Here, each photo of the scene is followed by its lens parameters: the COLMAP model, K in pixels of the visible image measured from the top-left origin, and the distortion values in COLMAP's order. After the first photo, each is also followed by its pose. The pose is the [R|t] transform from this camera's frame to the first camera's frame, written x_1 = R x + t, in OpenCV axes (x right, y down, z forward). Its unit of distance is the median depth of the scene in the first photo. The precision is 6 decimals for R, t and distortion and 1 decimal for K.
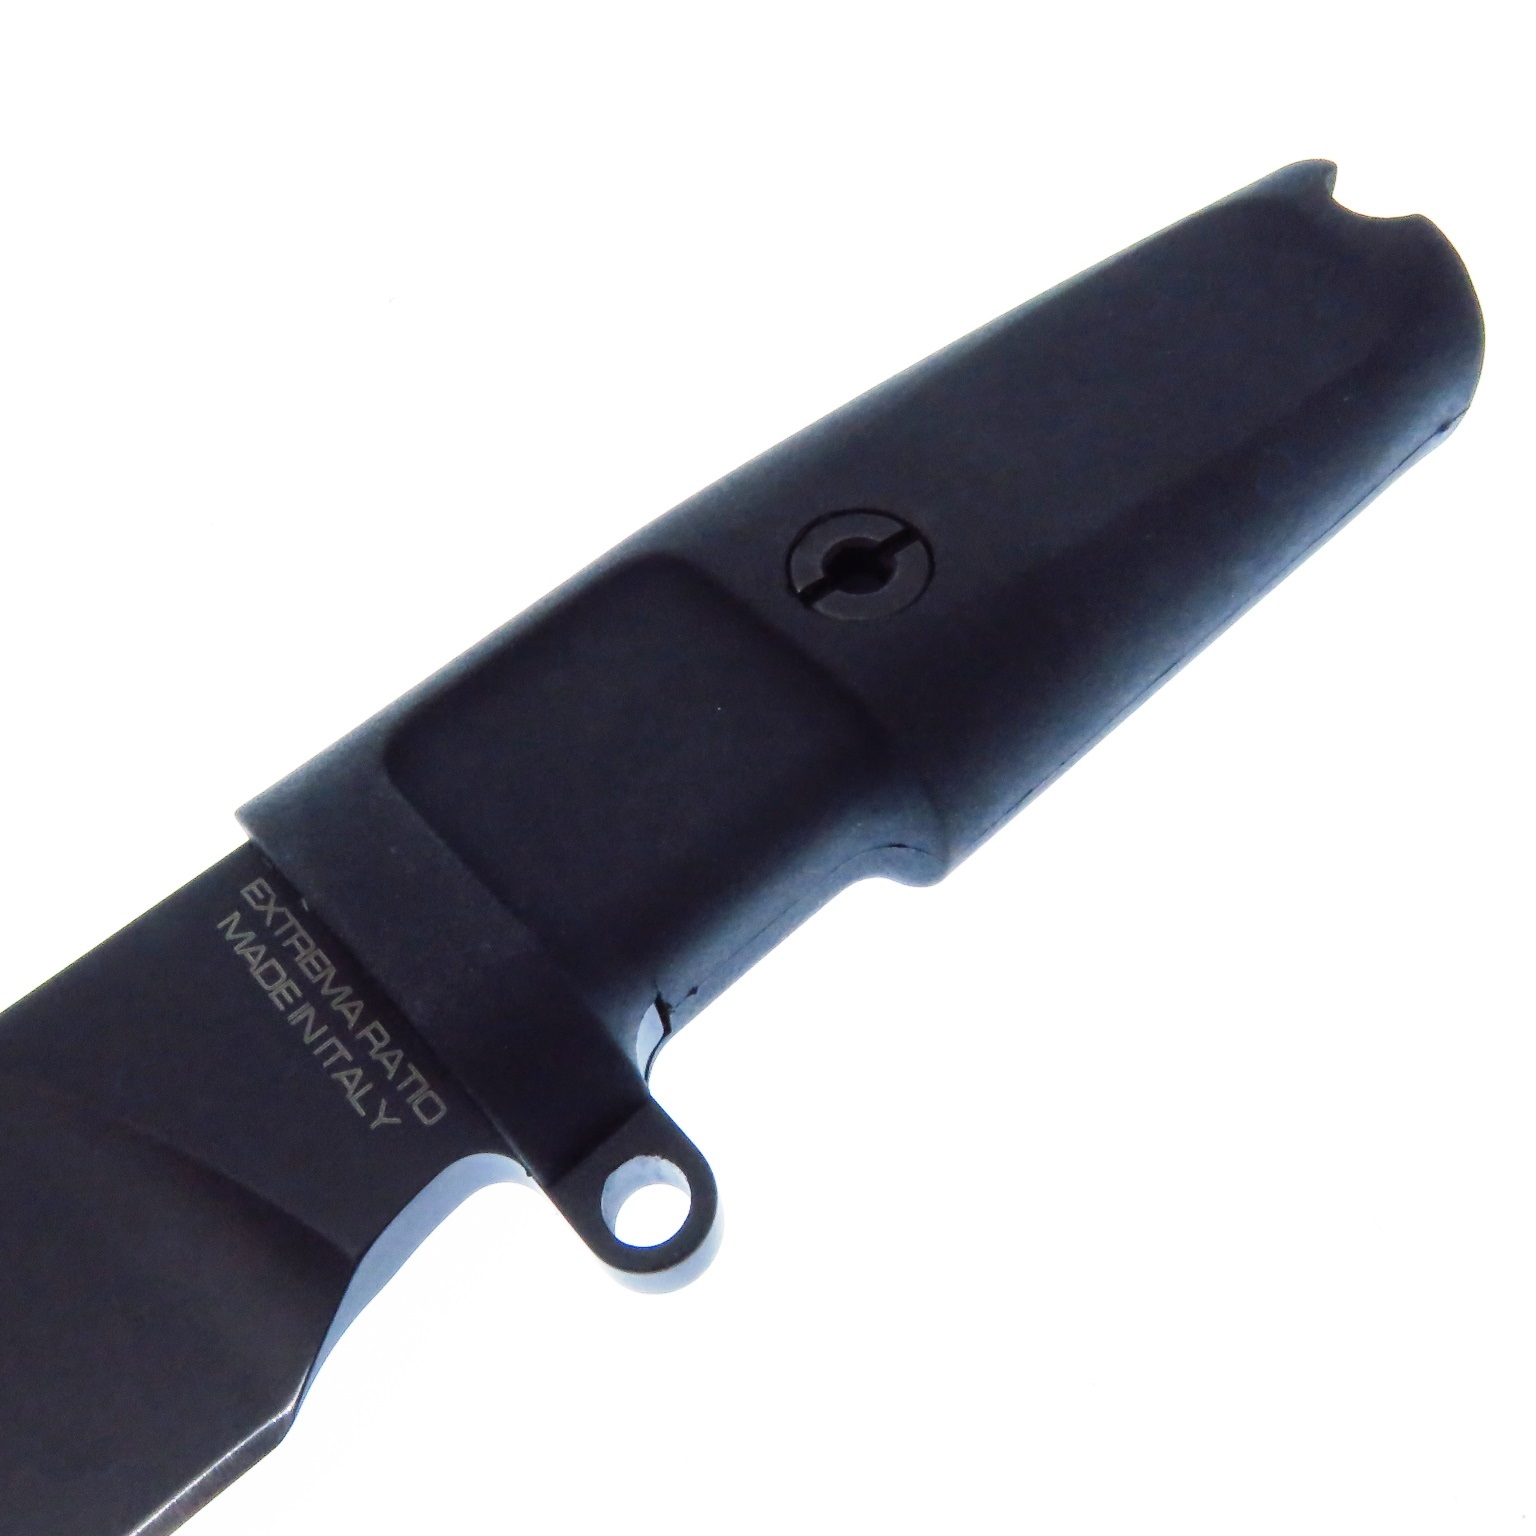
lens RADIAL K [[1400.9, 0, 768.3], [0, 1400.9, 765.6], [0, 0, 1]] dist [-0.002190, -0.003277]
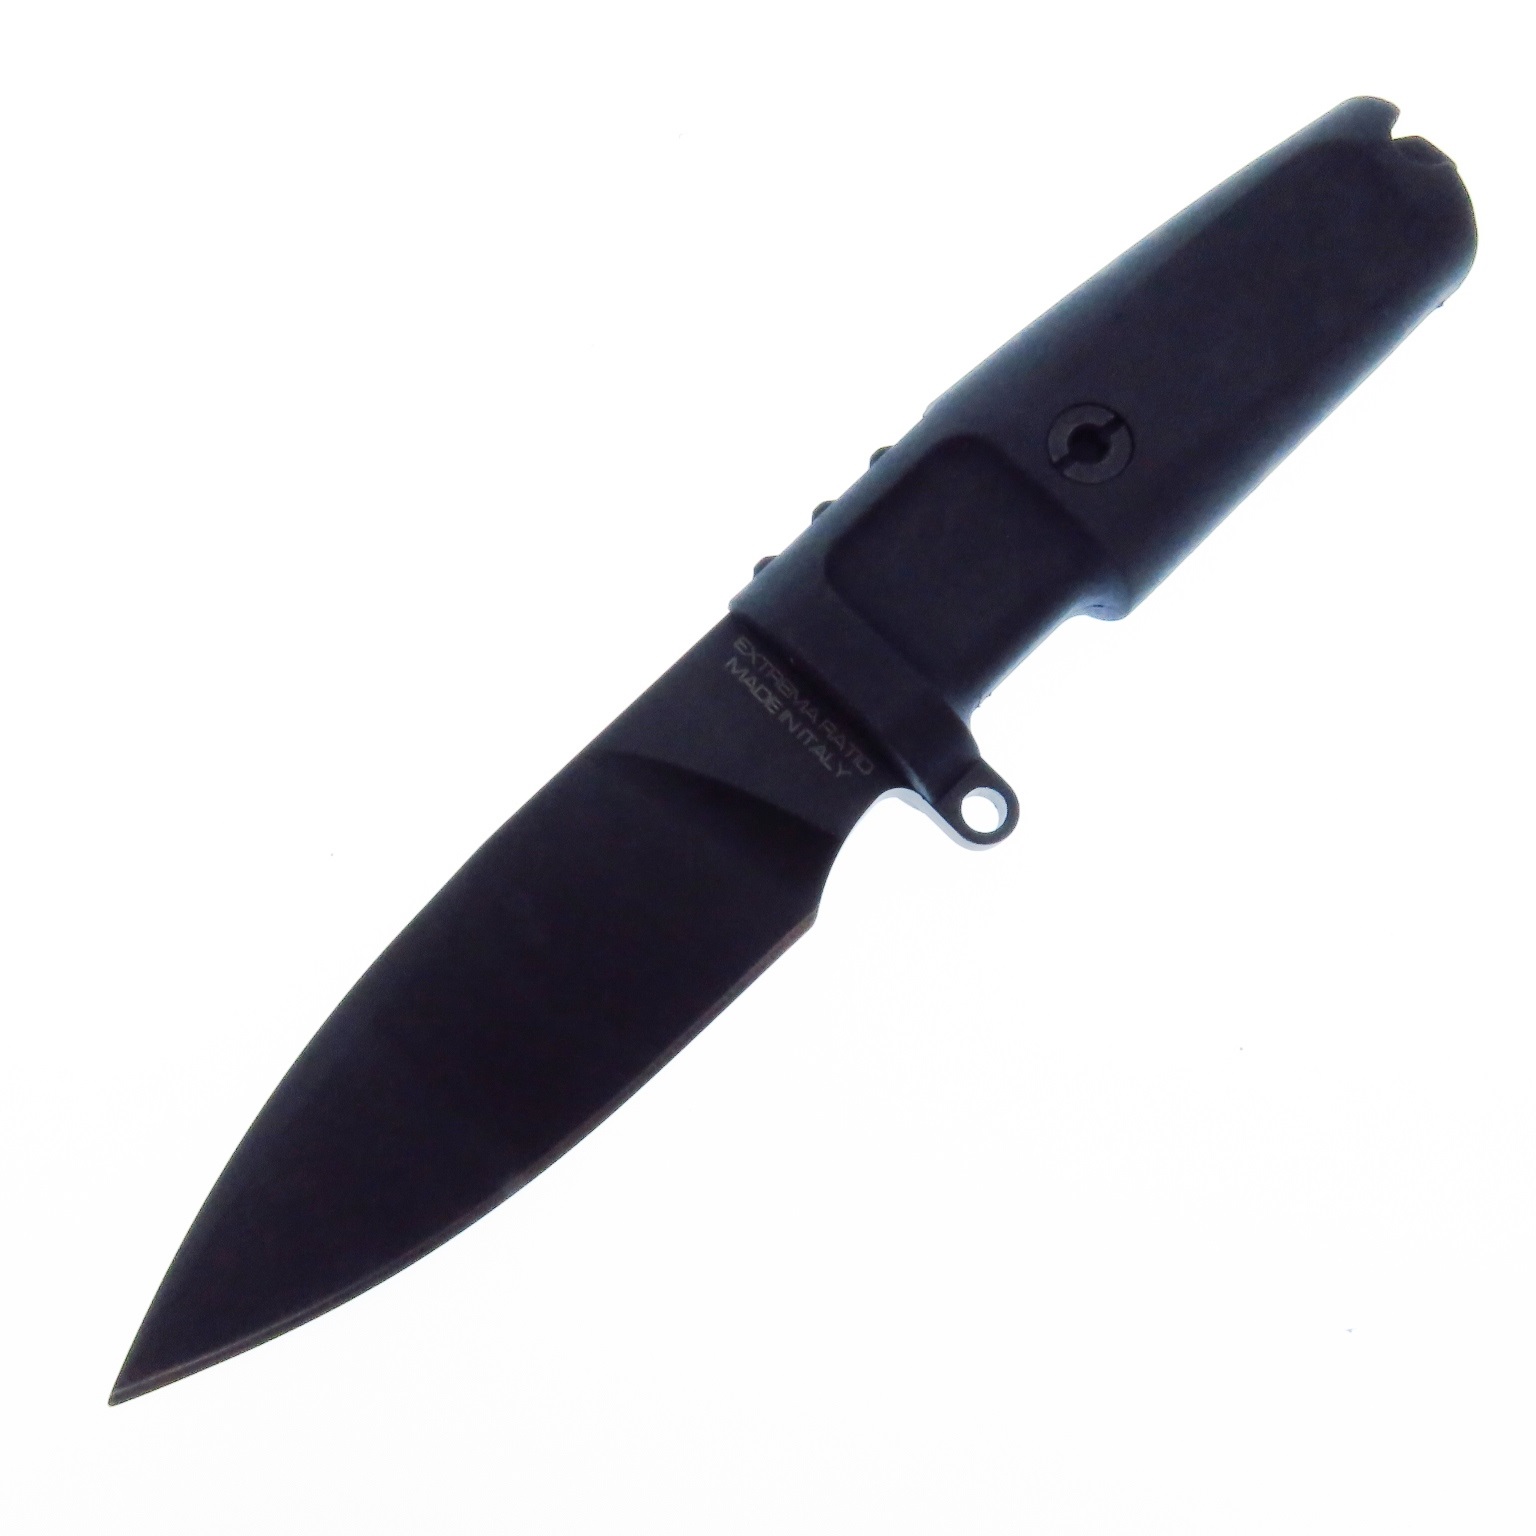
lens RADIAL K [[1400.9, 0, 766.5], [0, 1400.9, 768.1], [0, 0, 1]] dist [-0.002190, -0.003277]
pose [[0.998197, -0.027810, 0.053187, -0.448814], [0.006737, 0.932489, 0.361136, -0.414865], [-0.059640, -0.360126, 0.930995, -0.721048]]
